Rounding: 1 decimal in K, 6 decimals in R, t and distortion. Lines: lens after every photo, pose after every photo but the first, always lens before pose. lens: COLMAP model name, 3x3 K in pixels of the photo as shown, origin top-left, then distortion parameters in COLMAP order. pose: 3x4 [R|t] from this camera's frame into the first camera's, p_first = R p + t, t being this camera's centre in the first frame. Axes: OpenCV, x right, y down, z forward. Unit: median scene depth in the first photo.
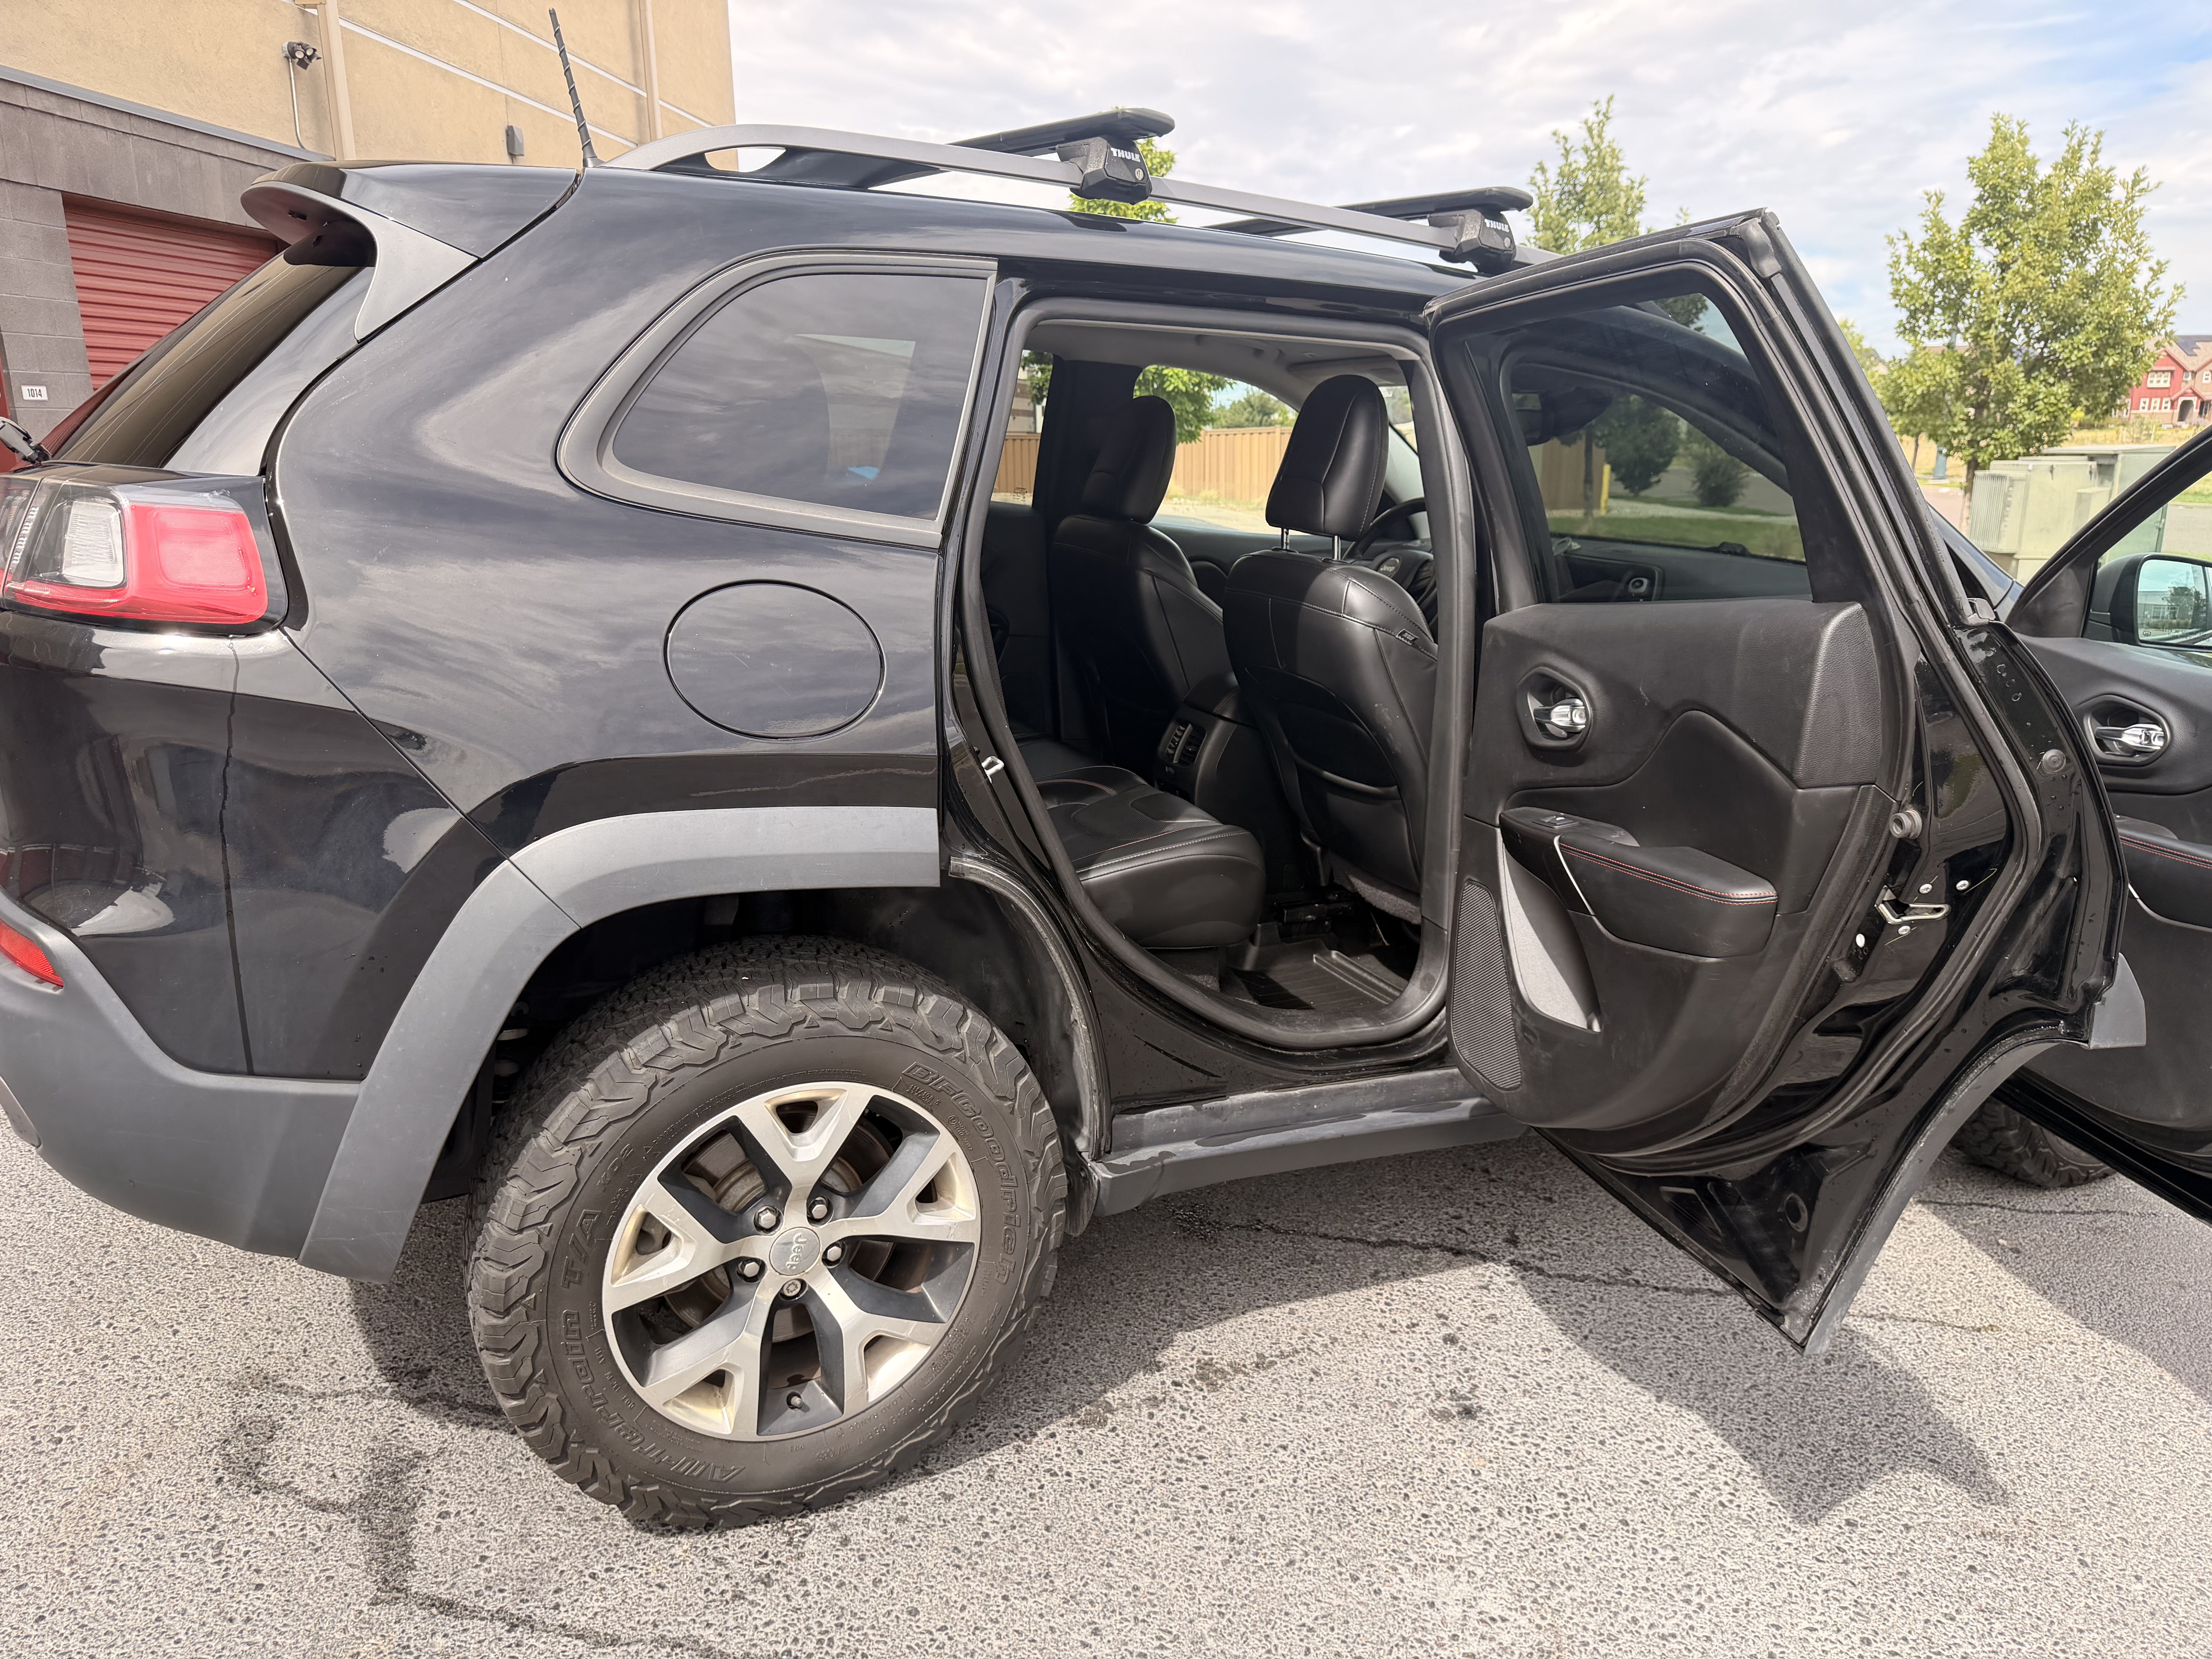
lens RADIAL K [[1653.7, 0, 1106.0], [0, 1653.7, 829.5], [0, 0, 1]] dist [-0.028390, 0.032827]
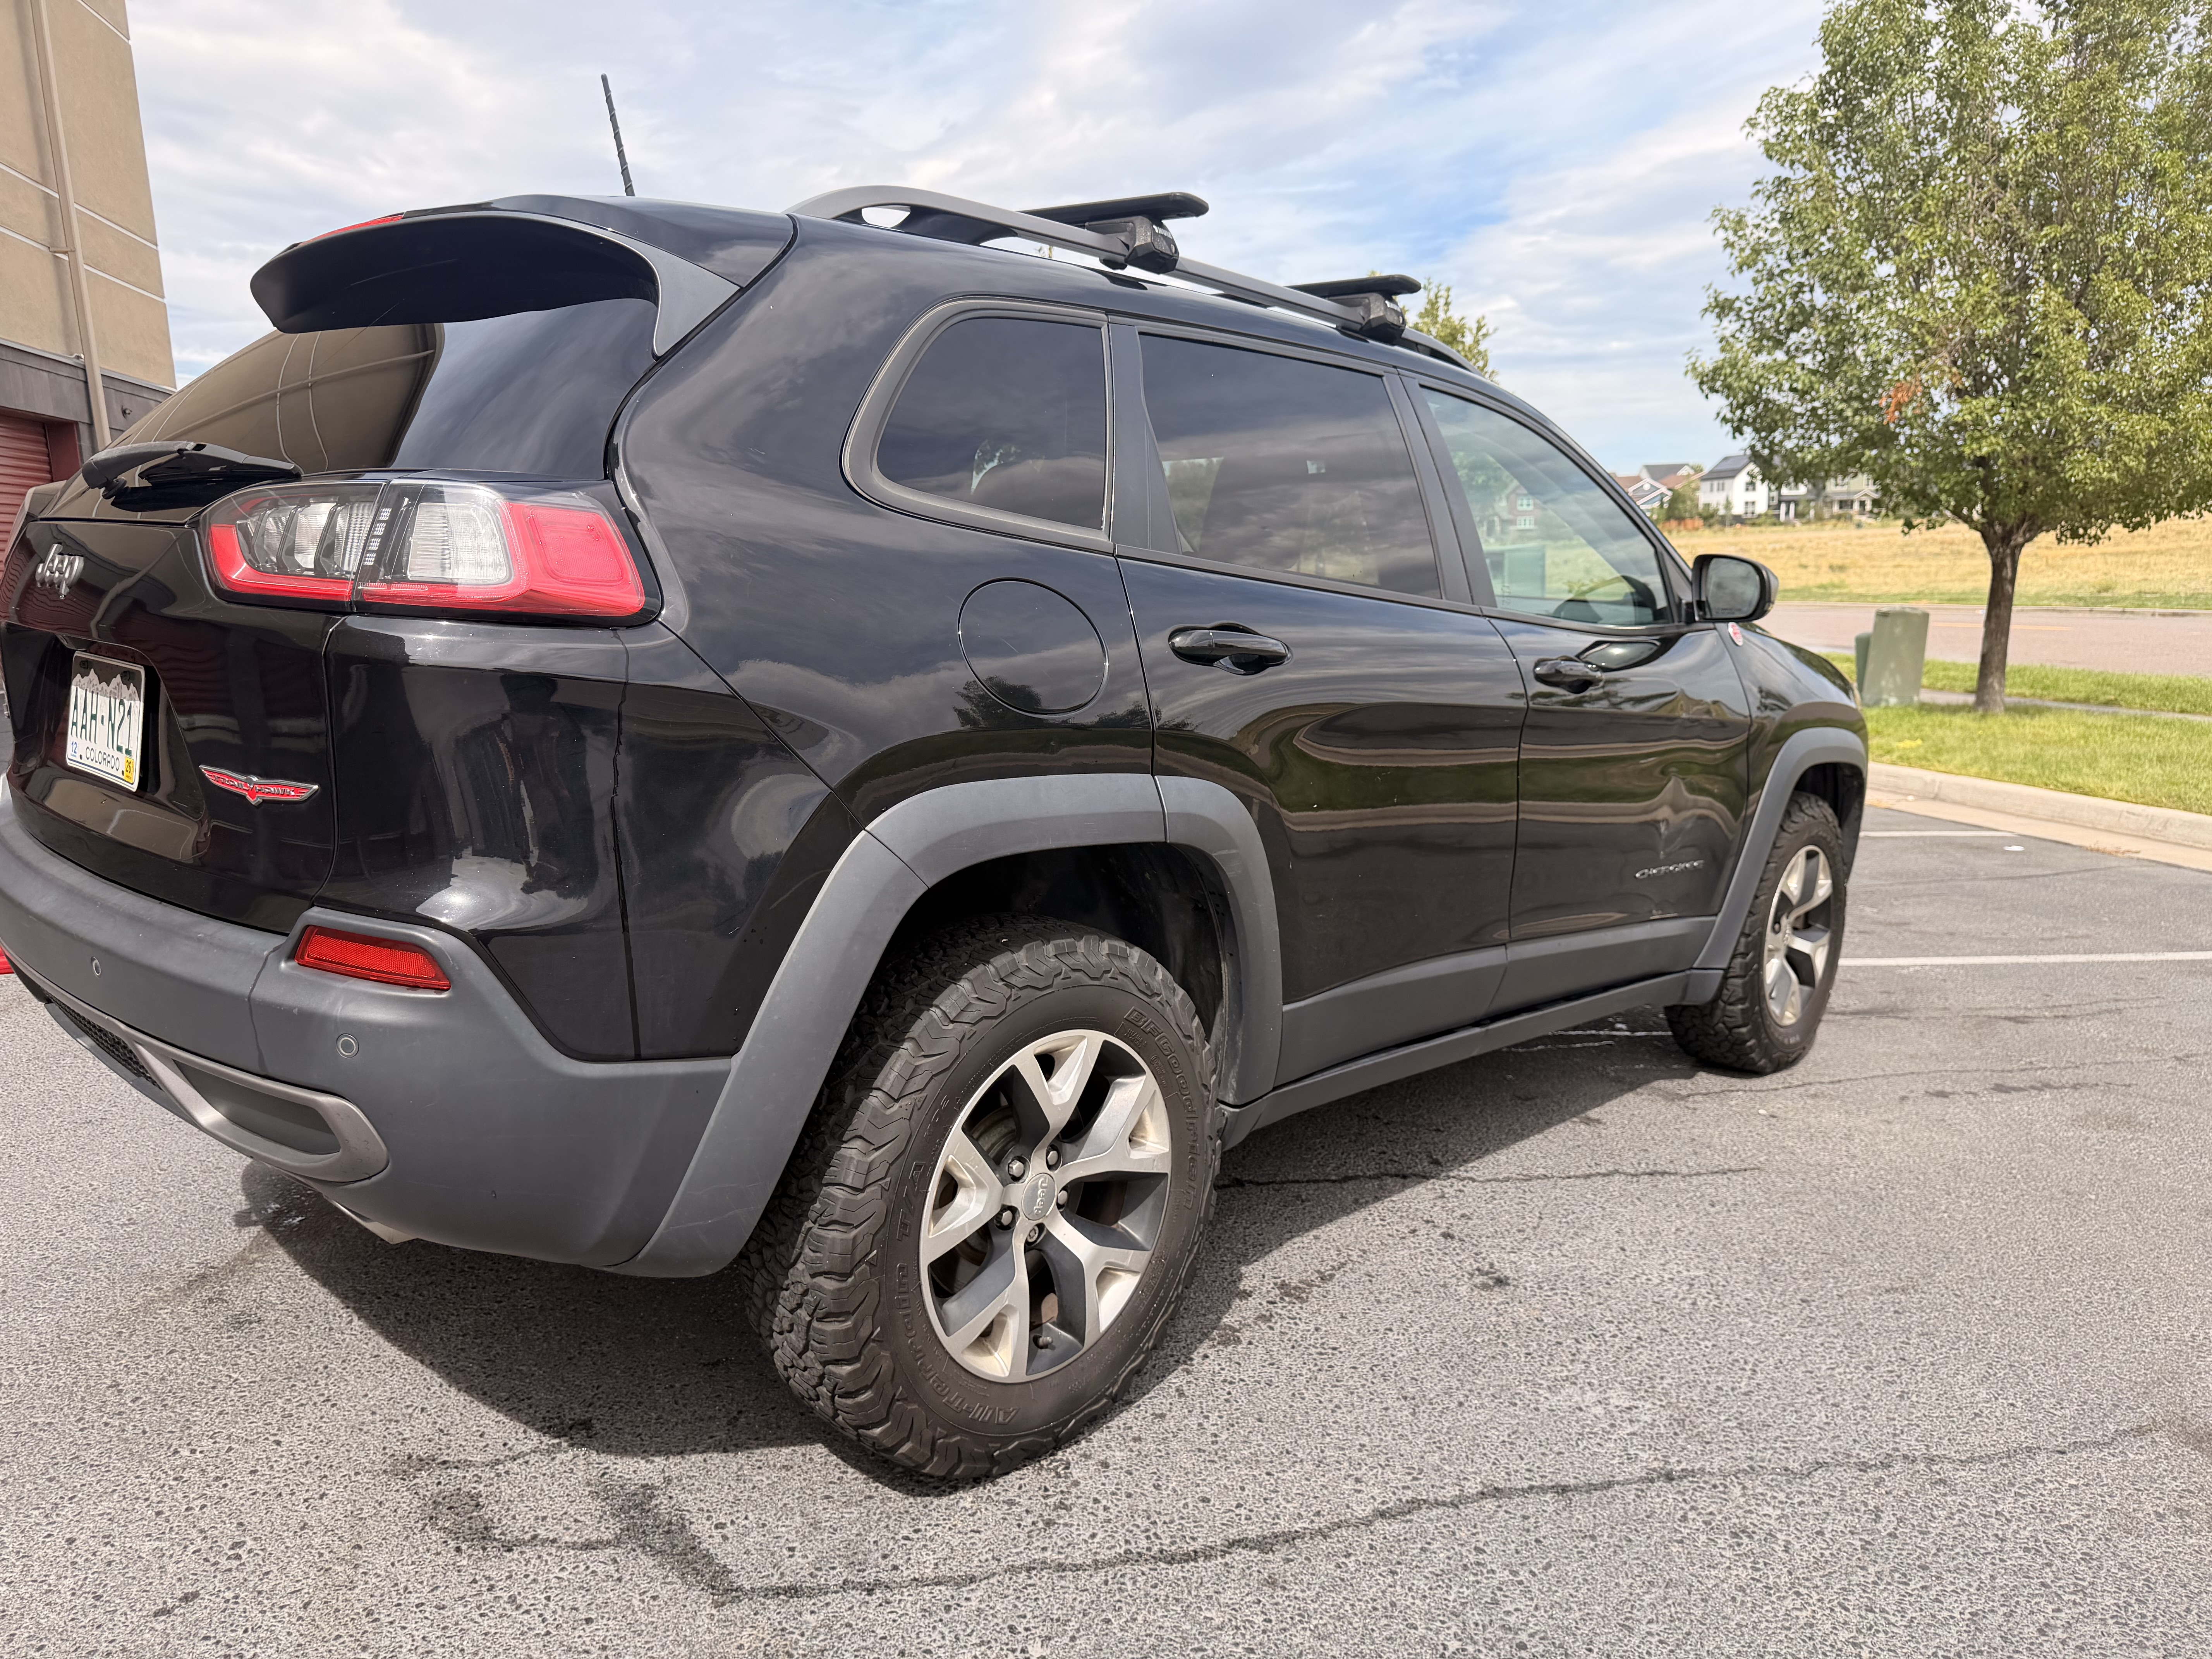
lens RADIAL K [[1647.0, 0, 1106.0], [0, 1647.0, 829.5], [0, 0, 1]] dist [0.054688, -0.073863]
pose [[0.936673, -0.080065, 0.340930, -0.511416], [0.106932, 0.992410, -0.060727, 0.088708], [-0.333480, 0.093337, 0.938125, -0.059859]]
